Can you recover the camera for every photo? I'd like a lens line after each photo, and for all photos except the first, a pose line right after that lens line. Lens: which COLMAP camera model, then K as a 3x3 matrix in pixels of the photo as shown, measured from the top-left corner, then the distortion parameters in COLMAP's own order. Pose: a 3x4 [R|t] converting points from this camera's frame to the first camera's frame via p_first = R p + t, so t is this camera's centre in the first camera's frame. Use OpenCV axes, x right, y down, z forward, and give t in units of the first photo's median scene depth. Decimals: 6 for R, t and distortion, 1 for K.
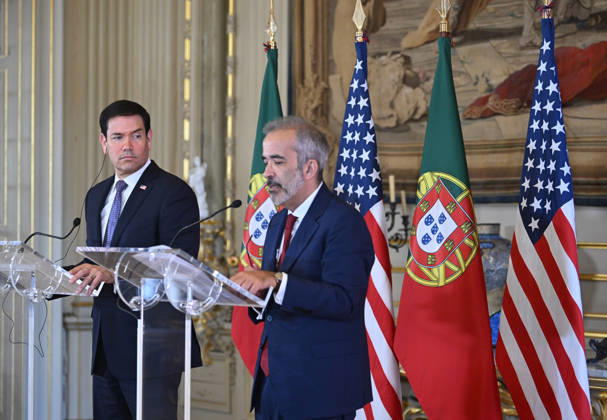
lens RADIAL K [[1582.0, 0, 299.1], [0, 1582.0, 247.9], [0, 0, 1]] dist [0.060380, 0.000000]
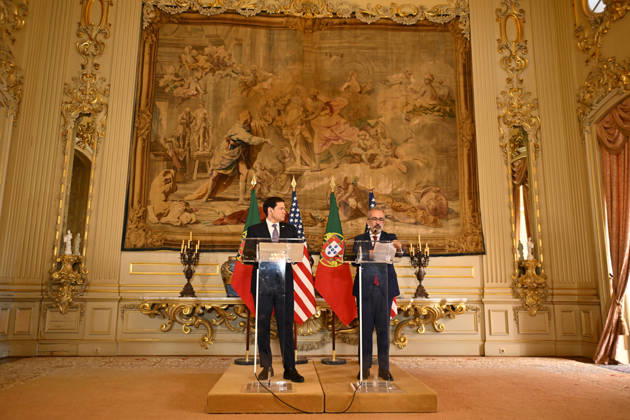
lens RADIAL K [[448.2, 0, 321.0], [0, 448.2, 211.4], [0, 0, 1]] dist [0.003631, -0.011880]
pose [[0.624708, 0.133484, 0.769364, -0.624875], [0.008851, 0.984007, -0.177912, 0.071635], [-0.780808, 0.117953, 0.613536, 0.413039]]
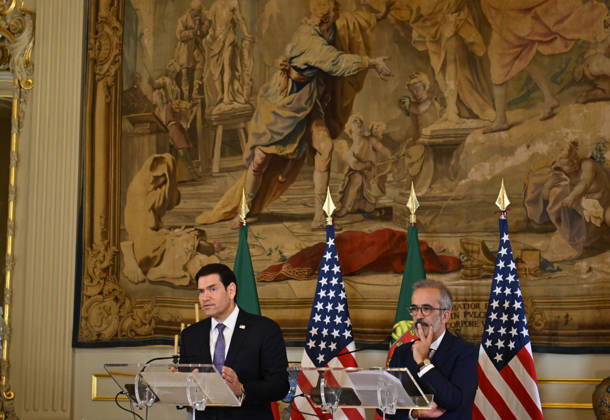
lens RADIAL K [[1510.5, 0, 311.3], [0, 1510.5, 187.1], [0, 0, 1]] dist [-0.049409, 0.000000]
pose [[0.899934, 0.059441, 0.431956, -0.553905], [0.002698, 0.989886, -0.141838, 0.024023], [-0.436018, 0.128811, 0.890672, -0.172589]]
